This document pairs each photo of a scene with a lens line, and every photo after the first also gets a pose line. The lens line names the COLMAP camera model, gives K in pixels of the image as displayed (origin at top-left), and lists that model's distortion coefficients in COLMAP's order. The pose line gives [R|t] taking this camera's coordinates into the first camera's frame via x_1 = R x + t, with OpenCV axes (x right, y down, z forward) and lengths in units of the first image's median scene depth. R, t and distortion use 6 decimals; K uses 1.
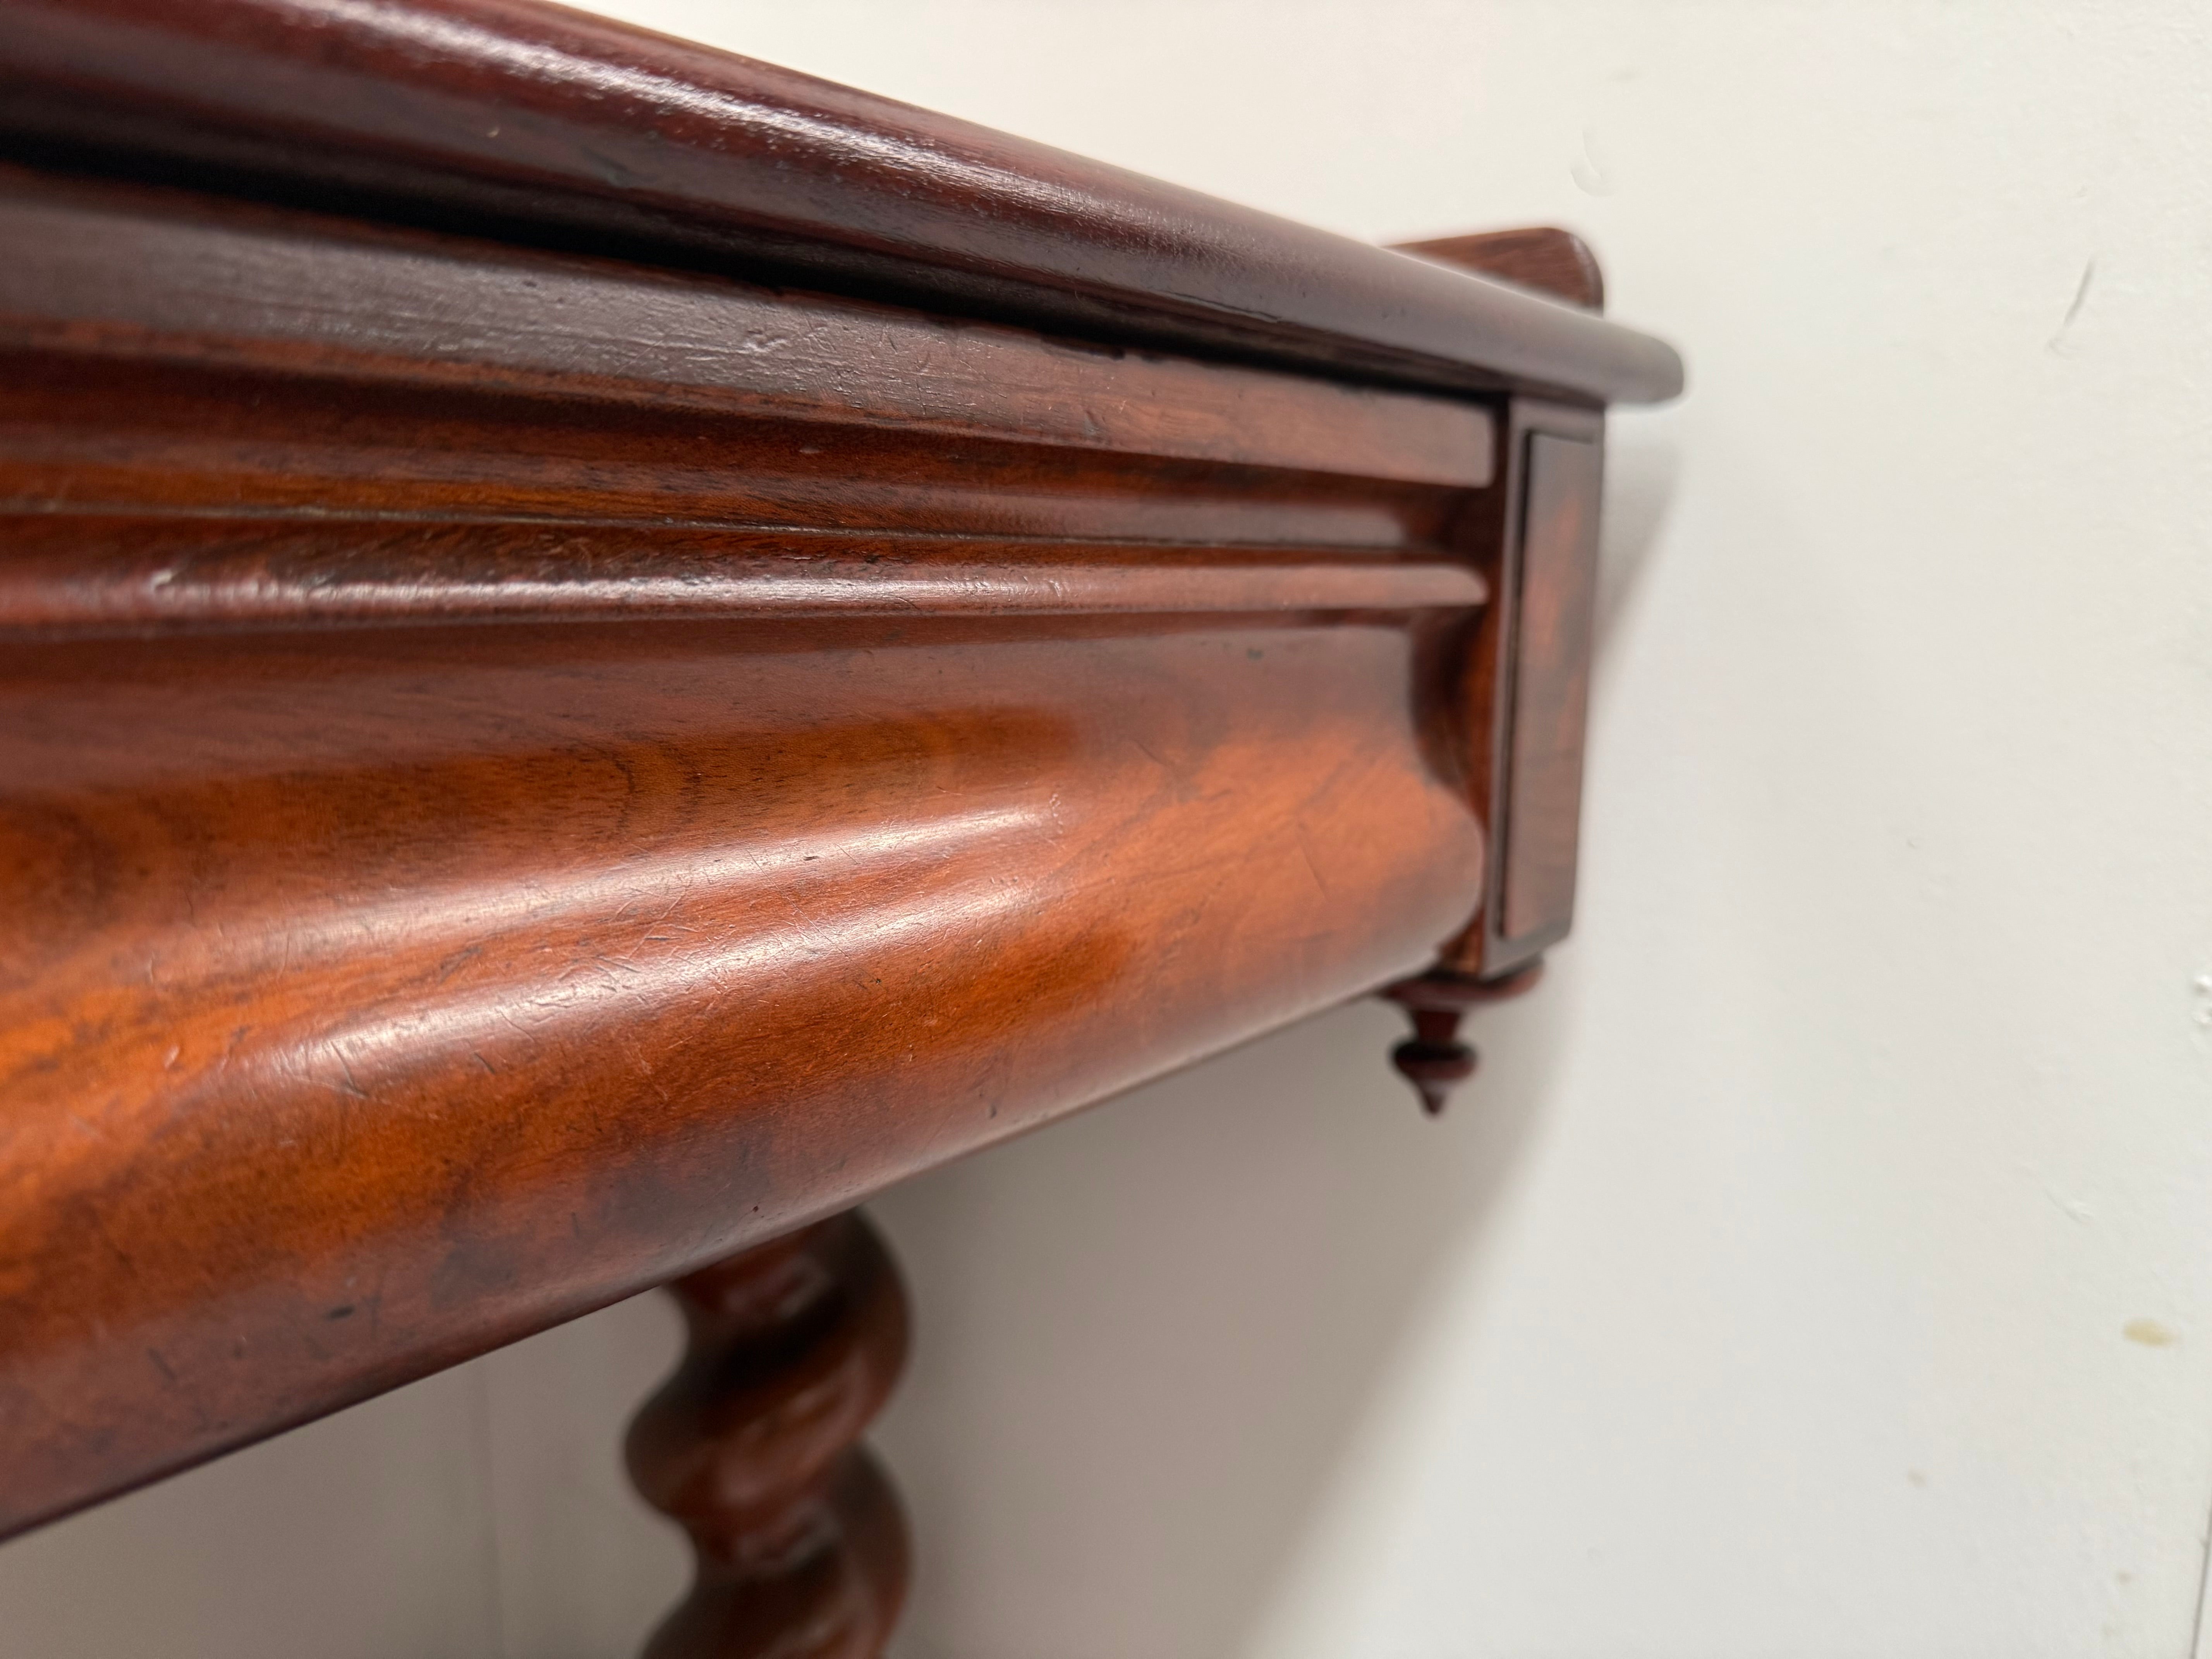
lens RADIAL K [[1672.4, 0, 1099.1], [0, 1672.4, 874.2], [0, 0, 1]] dist [-0.034196, -0.000452]
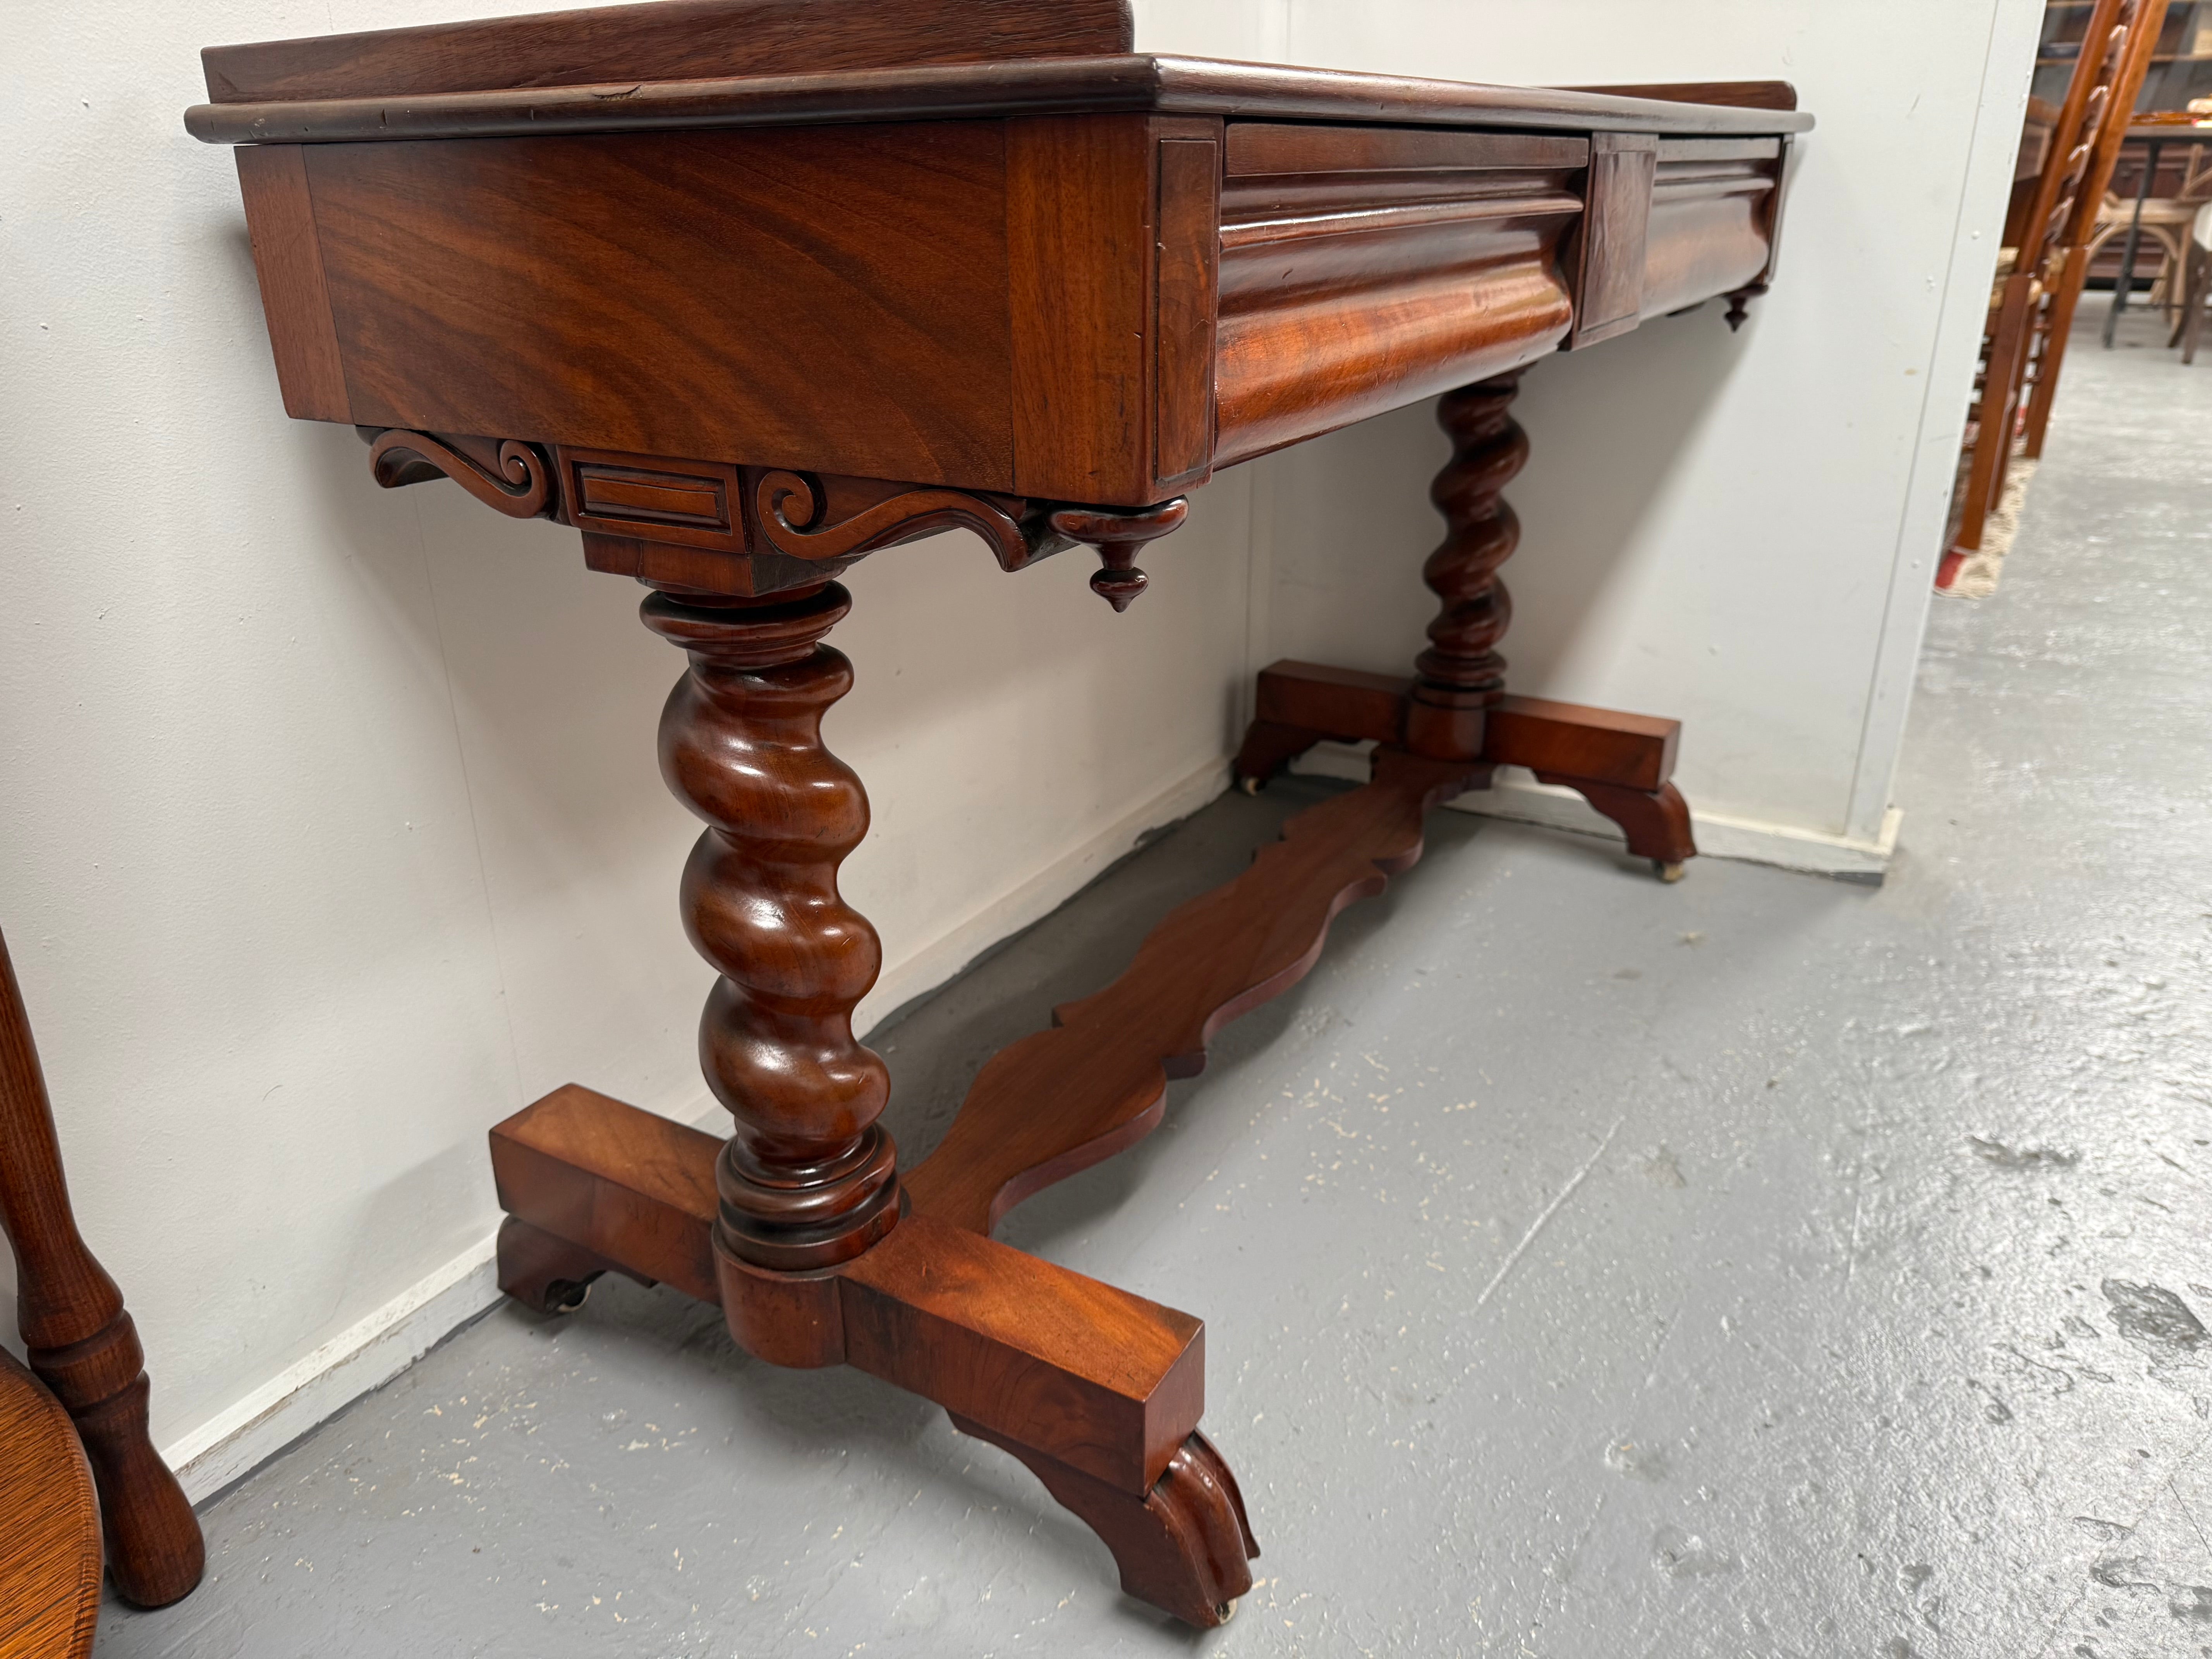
lens RADIAL K [[1578.3, 0, 1089.9], [0, 1578.3, 826.7], [0, 0, 1]] dist [0.034303, -0.041414]
pose [[0.991343, -0.065931, 0.113540, -1.751326], [0.039374, 0.974261, 0.221956, 0.385004], [-0.125252, -0.215564, 0.968423, -2.582177]]
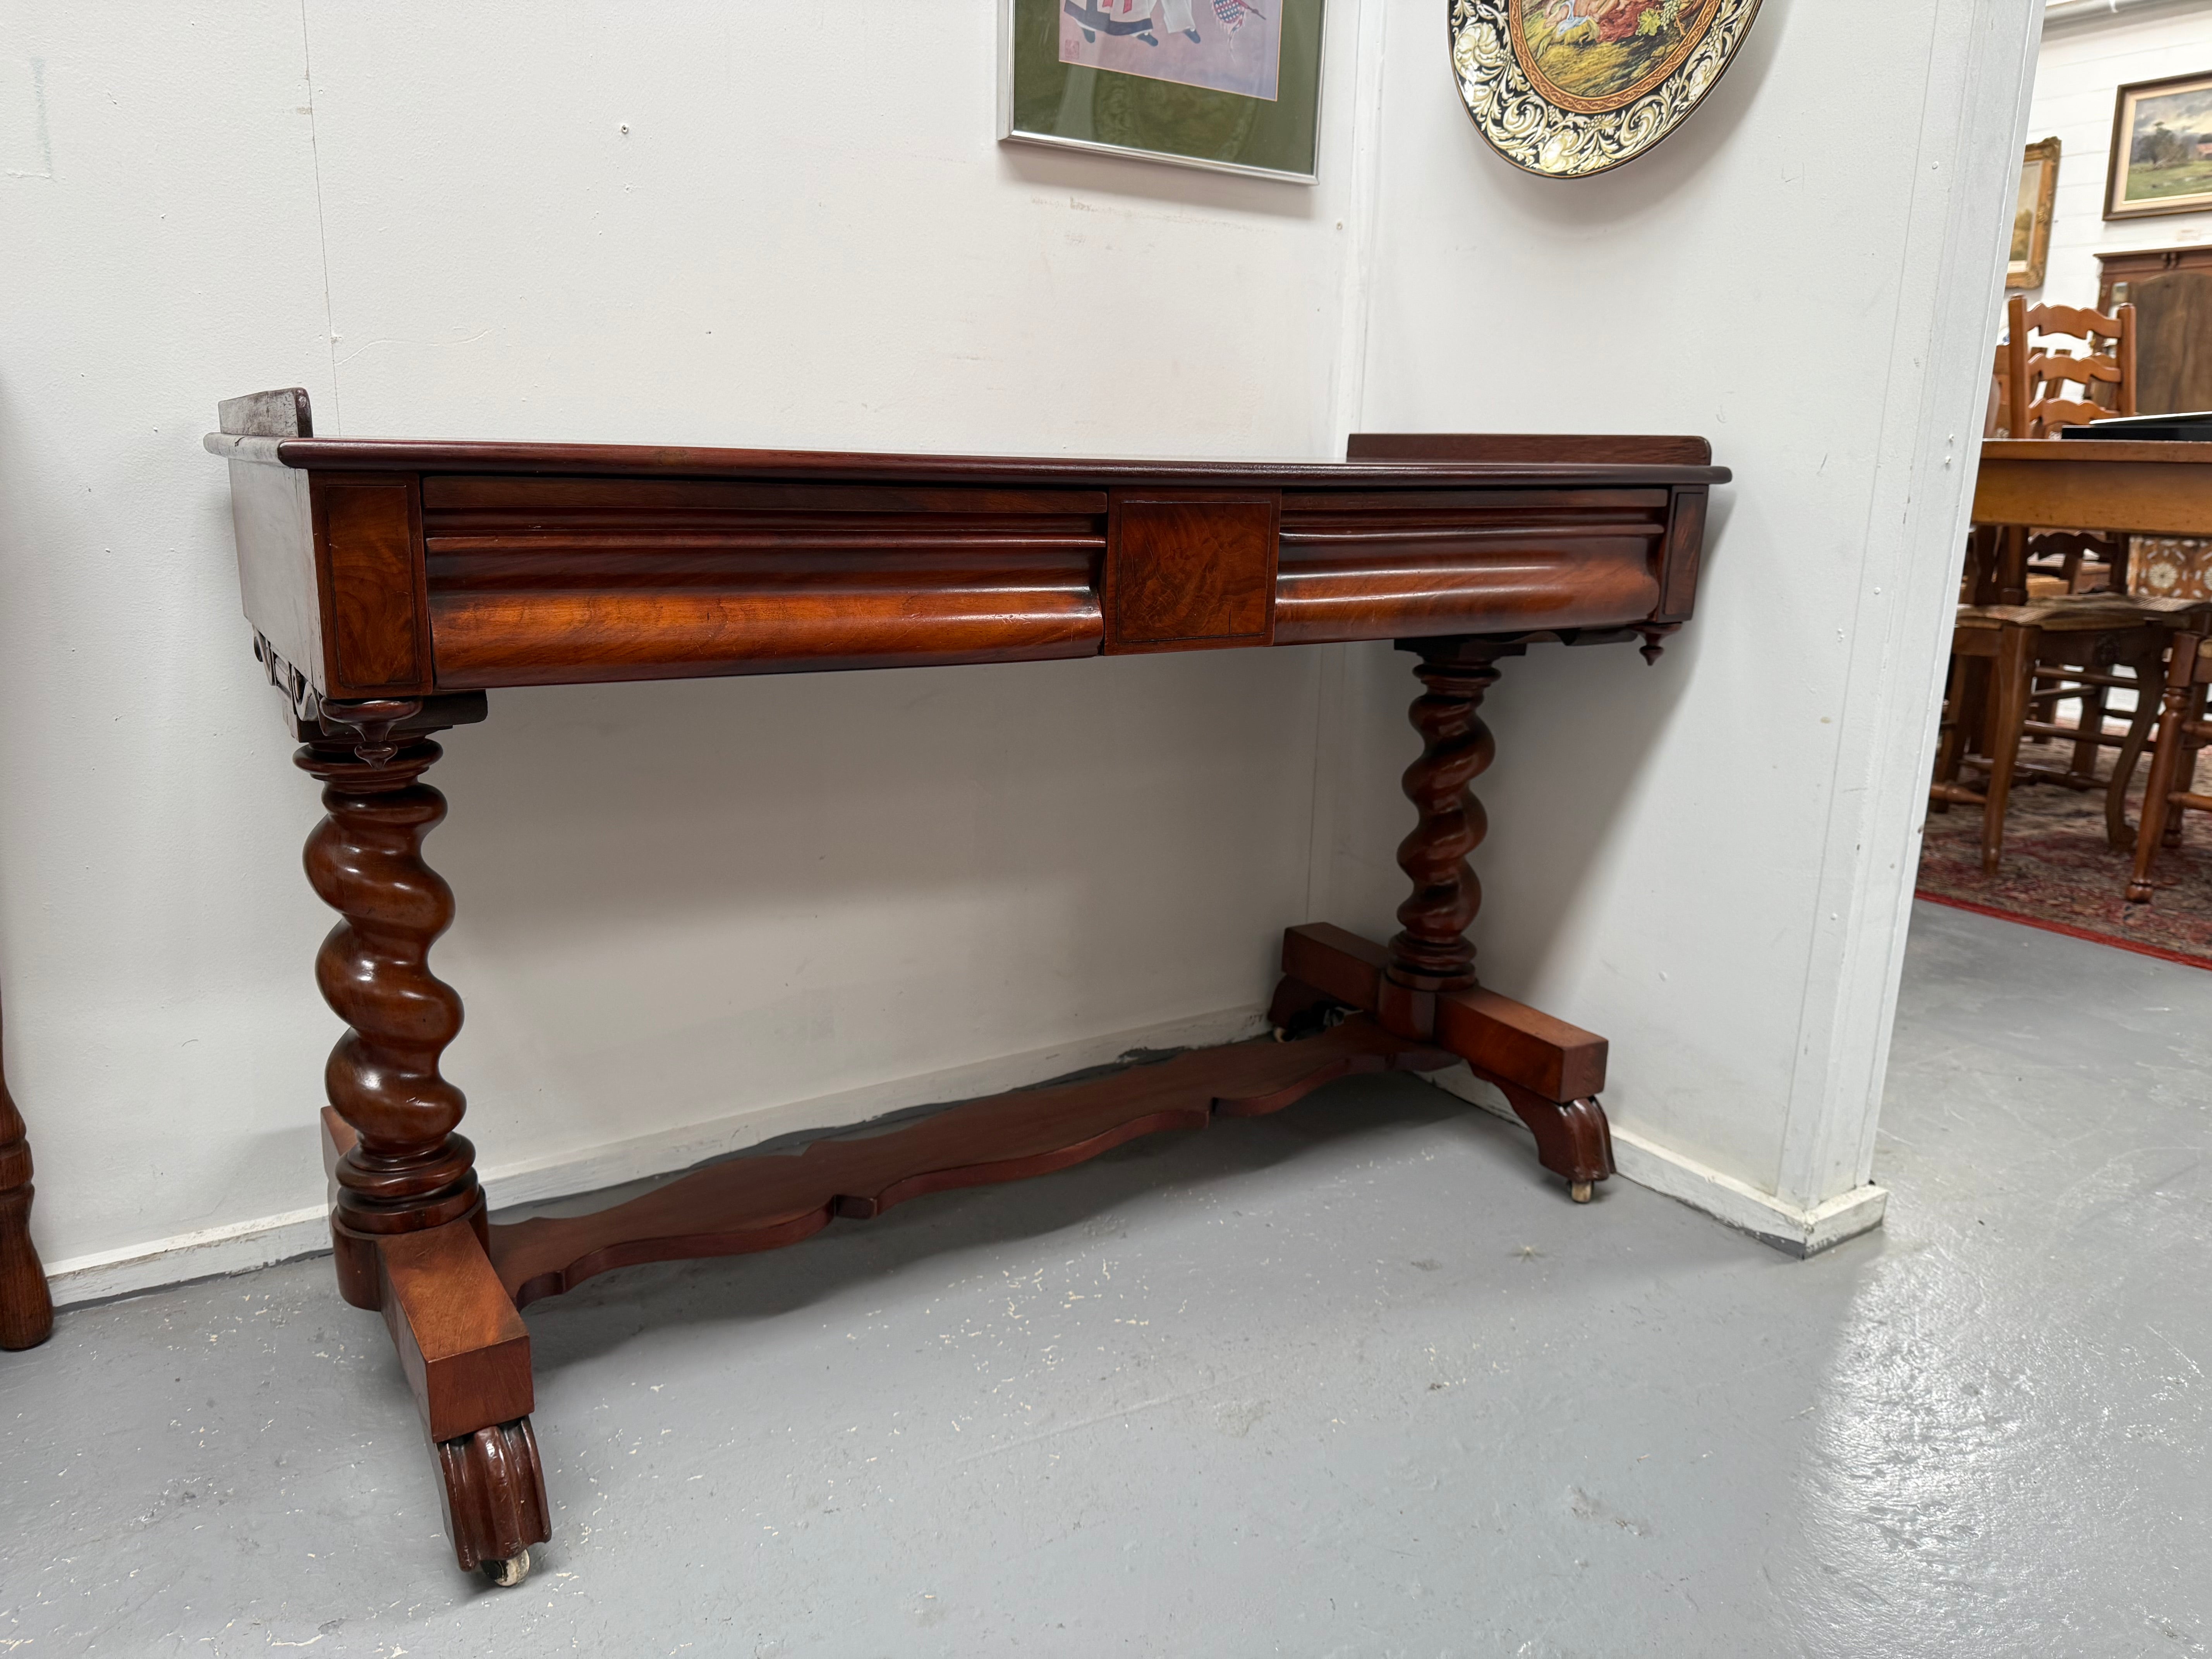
lens RADIAL K [[1578.3, 0, 1097.0], [0, 1578.3, 819.4], [0, 0, 1]] dist [0.034303, -0.041414]
pose [[0.949567, 0.091731, -0.299848, 0.118228], [-0.075053, 0.994946, 0.066700, 0.358917], [0.304451, -0.040831, 0.951652, -2.956261]]
